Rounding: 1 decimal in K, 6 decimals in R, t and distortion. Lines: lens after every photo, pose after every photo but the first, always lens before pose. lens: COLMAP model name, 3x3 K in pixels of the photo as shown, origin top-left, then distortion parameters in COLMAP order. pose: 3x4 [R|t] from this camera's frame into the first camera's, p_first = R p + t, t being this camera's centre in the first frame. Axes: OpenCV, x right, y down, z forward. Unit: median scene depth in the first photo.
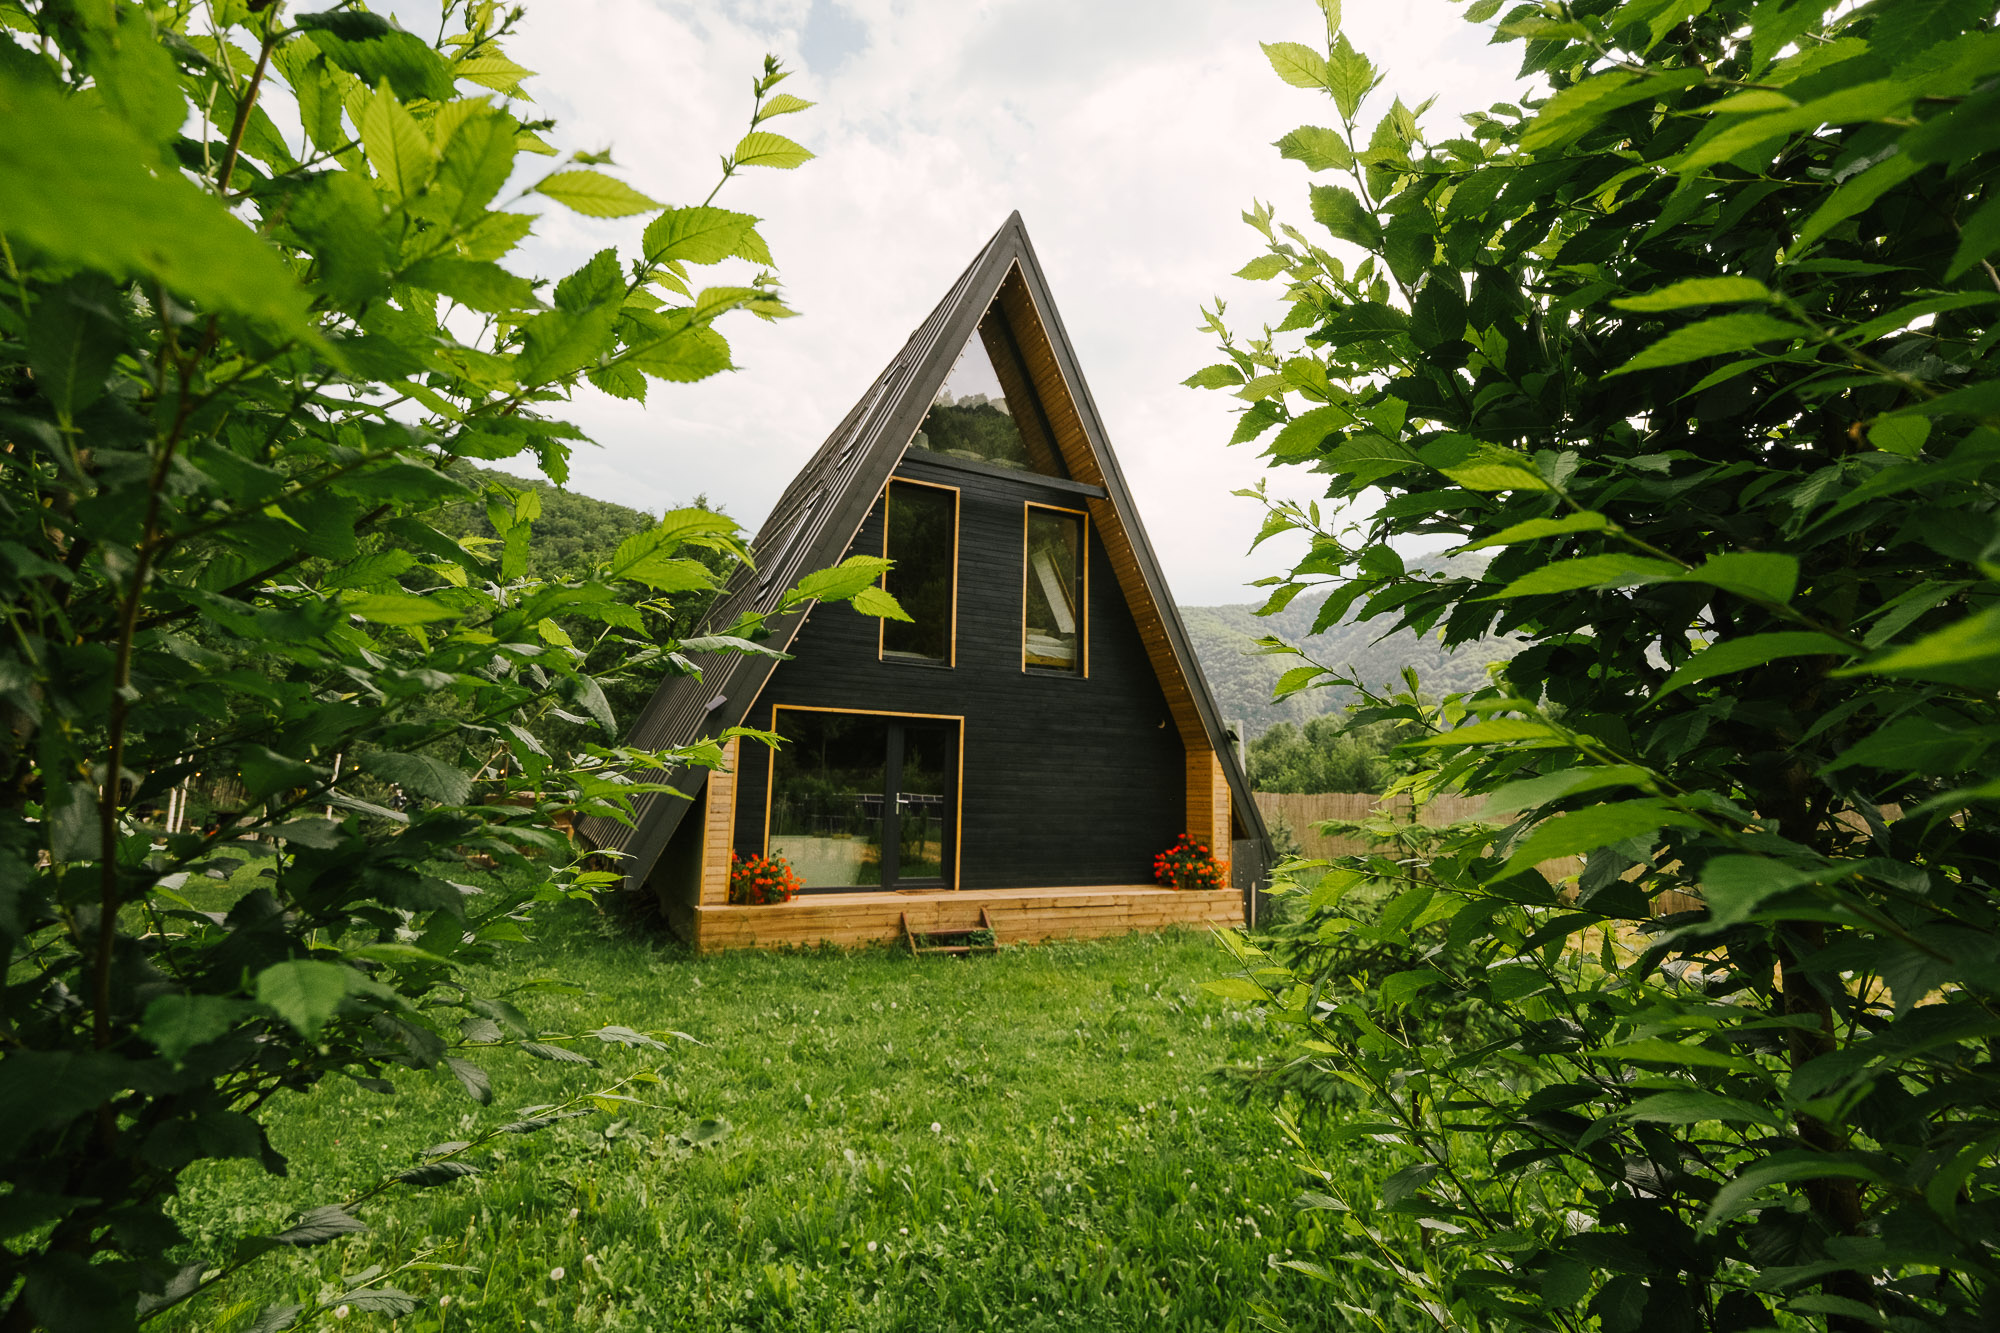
lens RADIAL K [[882.8, 0, 996.9], [0, 882.8, 669.0], [0, 0, 1]] dist [0.005690, 0.000075]
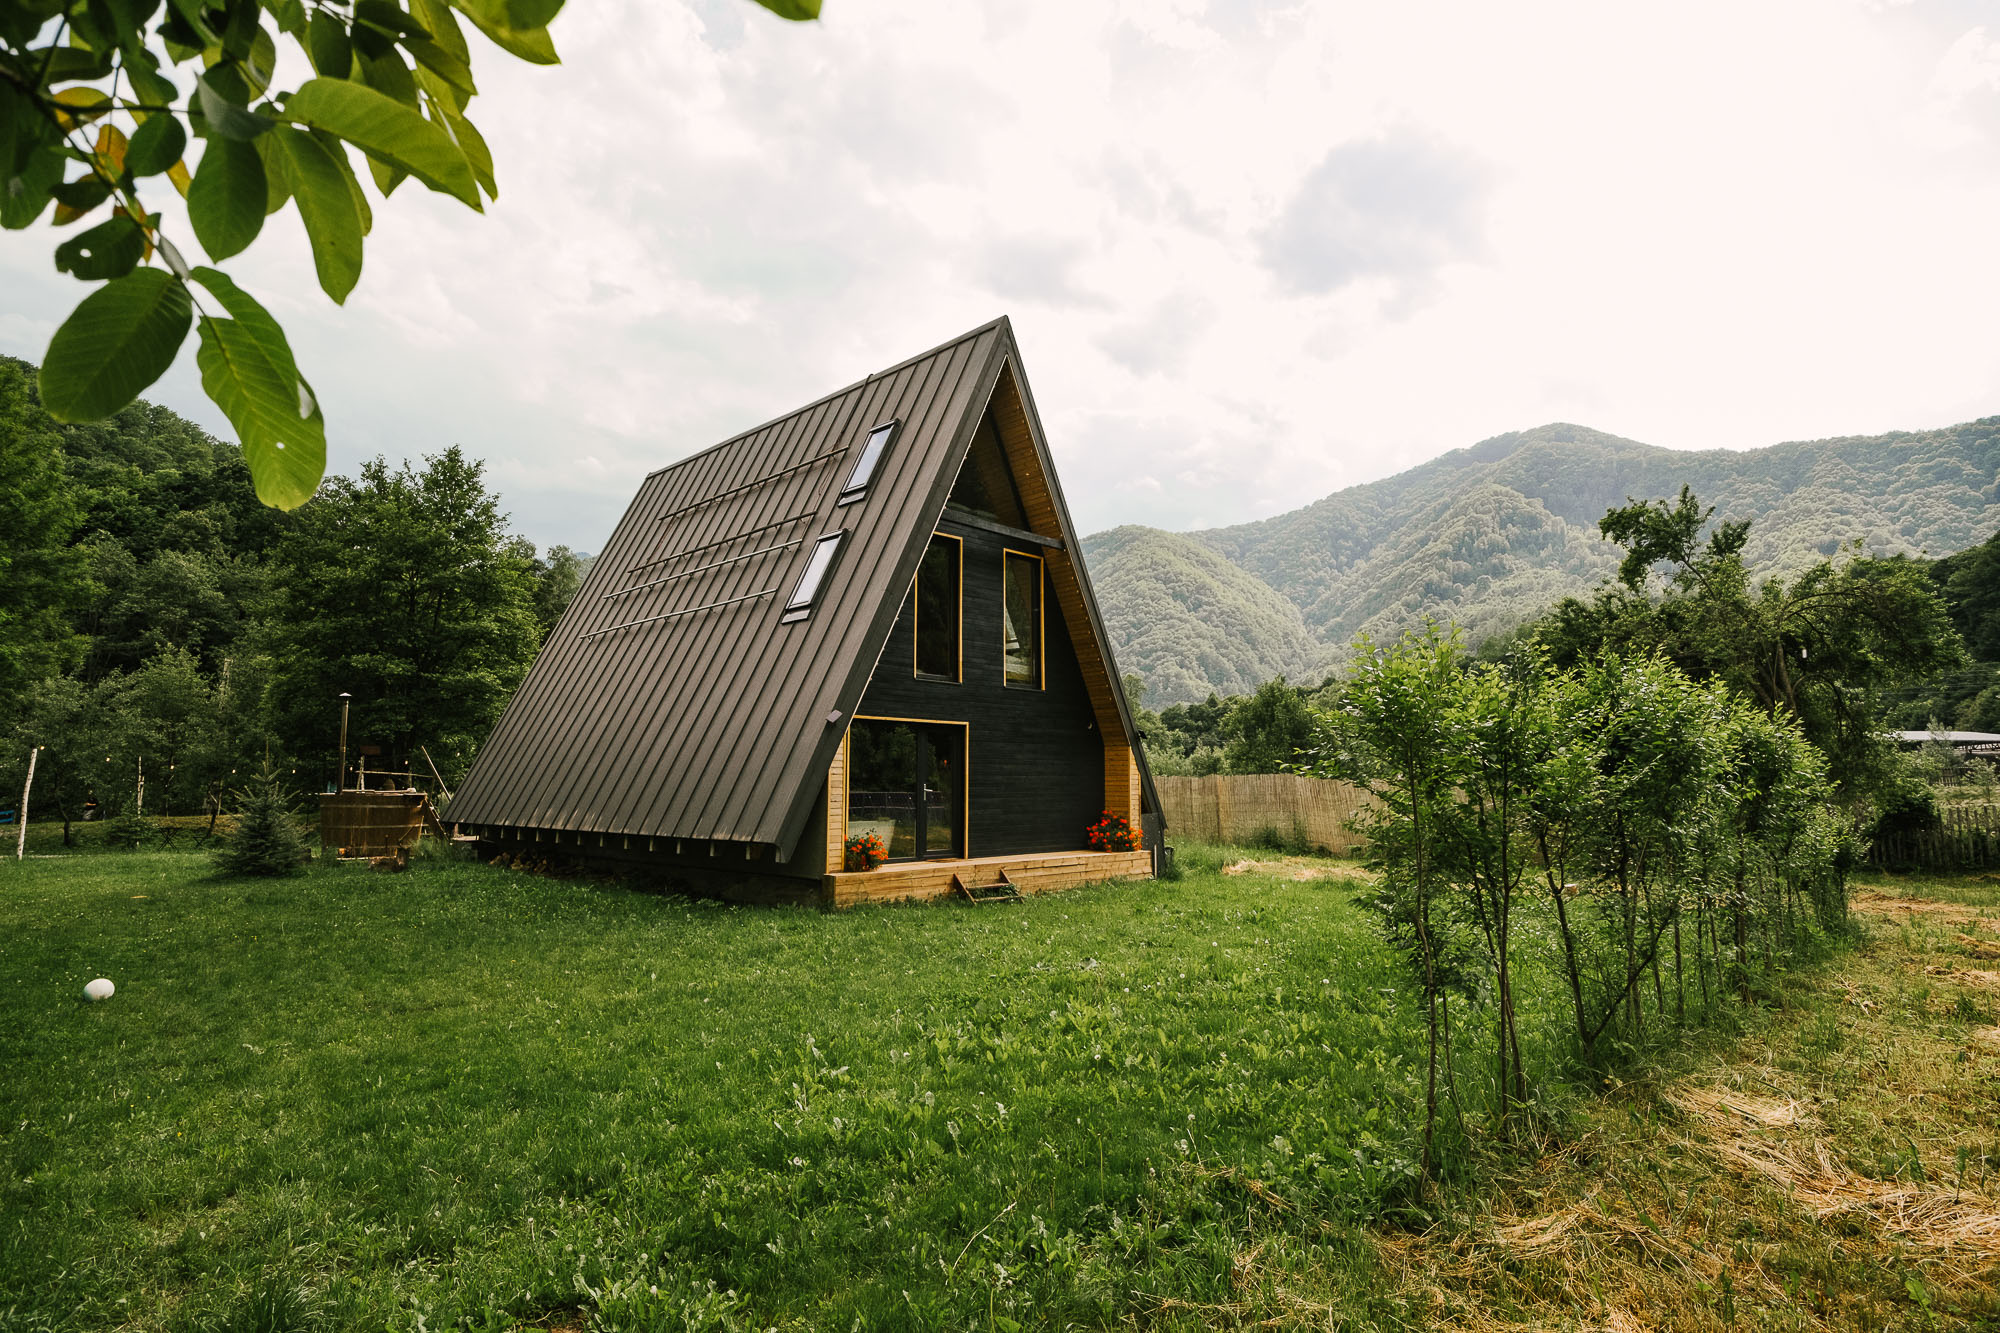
lens RADIAL K [[1007.4, 0, 992.4], [0, 1007.4, 667.1], [0, 0, 1]] dist [0.017342, 0.000915]
pose [[0.945267, 0.017784, 0.325813, -0.462944], [-0.027153, 0.999338, 0.024231, -0.059068], [-0.325167, -0.031752, 0.945124, -0.361729]]
